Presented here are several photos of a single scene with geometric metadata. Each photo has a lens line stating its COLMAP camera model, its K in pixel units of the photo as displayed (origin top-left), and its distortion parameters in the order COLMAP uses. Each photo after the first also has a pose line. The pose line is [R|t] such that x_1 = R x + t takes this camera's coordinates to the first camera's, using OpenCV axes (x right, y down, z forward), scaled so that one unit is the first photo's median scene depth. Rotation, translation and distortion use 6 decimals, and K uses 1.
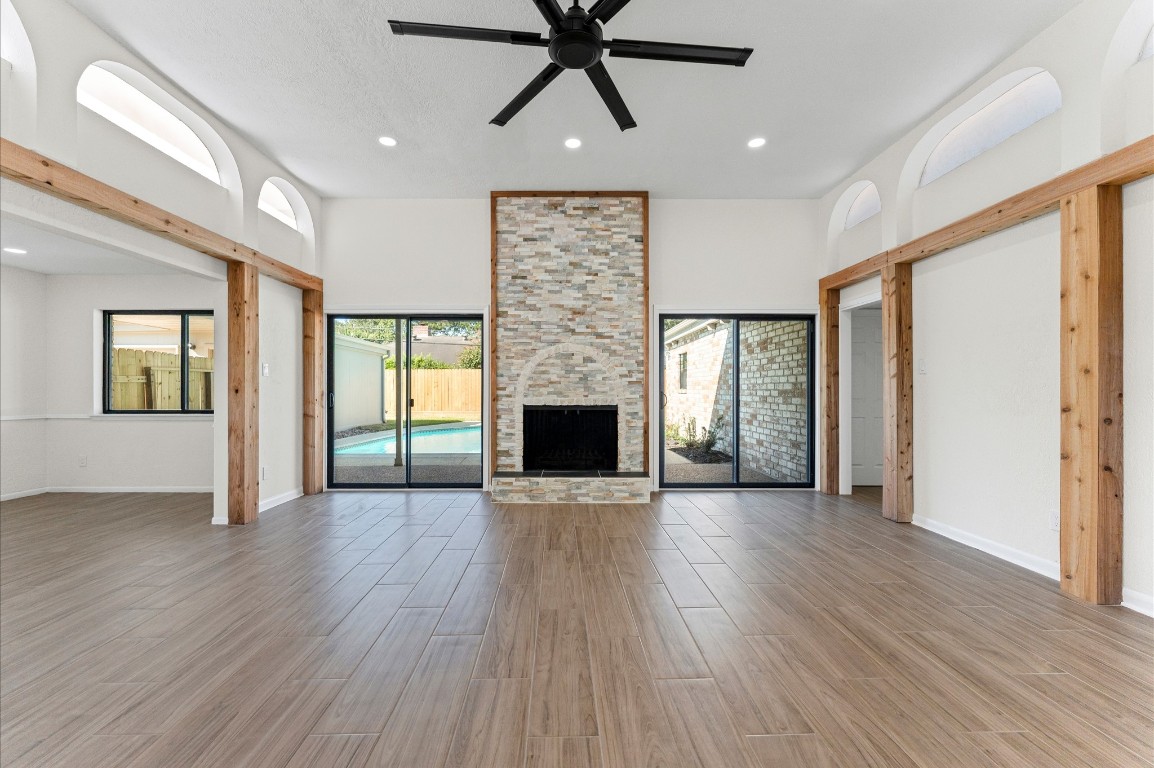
lens RADIAL K [[459.2, 0, 570.0], [0, 459.2, 390.7], [0, 0, 1]] dist [-0.001443, -0.001100]
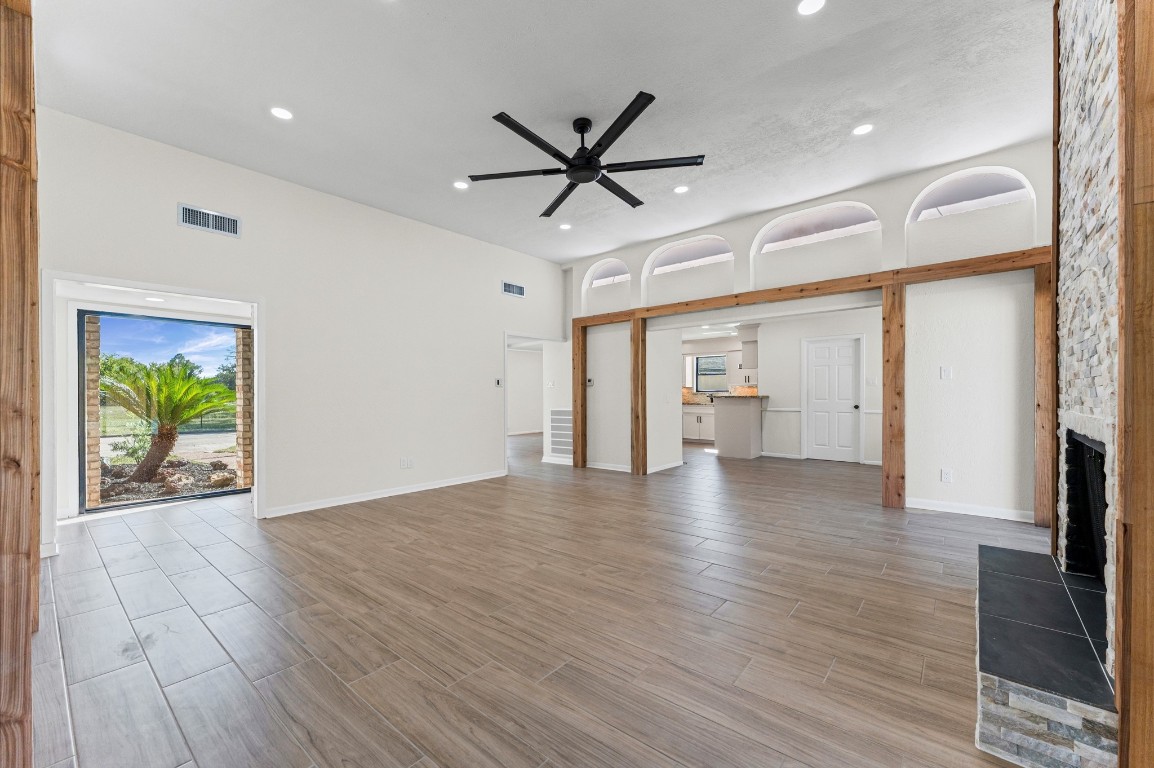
lens RADIAL K [[459.2, 0, 574.0], [0, 459.2, 394.2], [0, 0, 1]] dist [-0.001443, -0.001100]
pose [[-0.659429, 0.003907, -0.751757, 0.557736], [0.005295, 0.999986, 0.000553, -0.003518], [0.751748, -0.003616, -0.659440, 0.929481]]
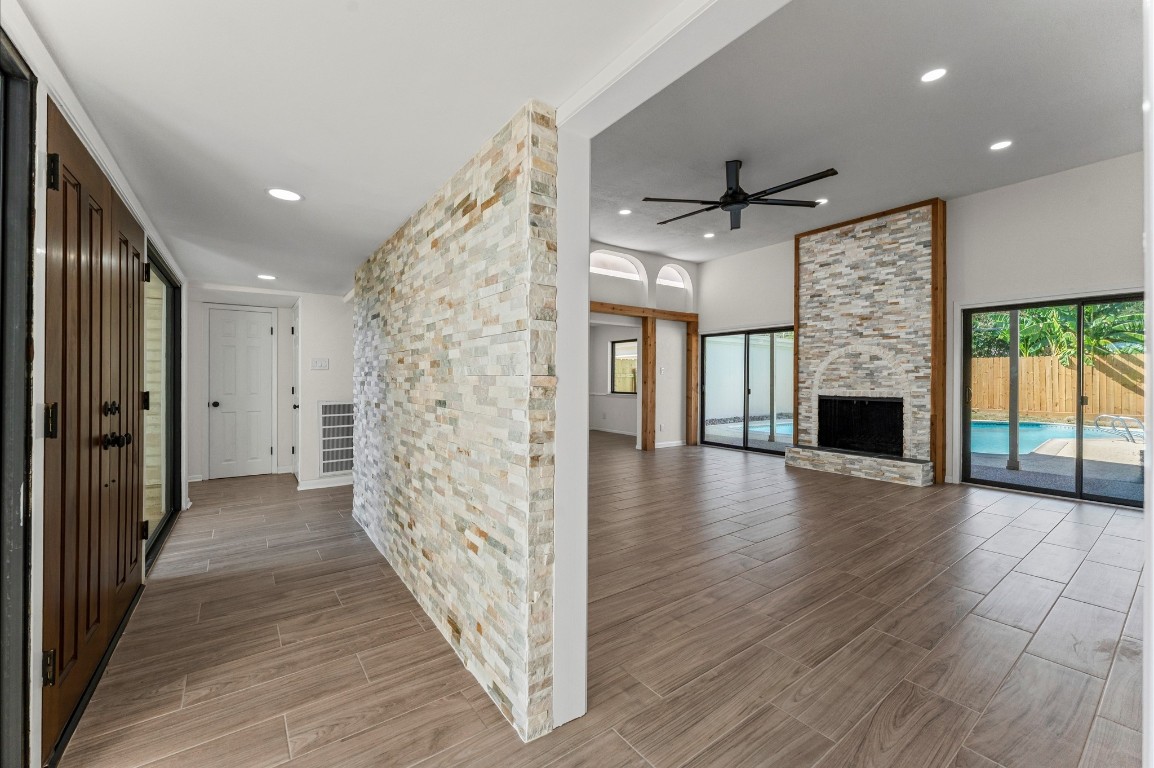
lens RADIAL K [[459.2, 0, 572.5], [0, 459.2, 380.4], [0, 0, 1]] dist [-0.001443, -0.001100]
pose [[0.569005, 0.003532, -0.822327, 0.561580], [-0.005832, 0.999983, 0.000259, -0.006160], [0.822313, 0.004648, 0.569016, -0.295153]]
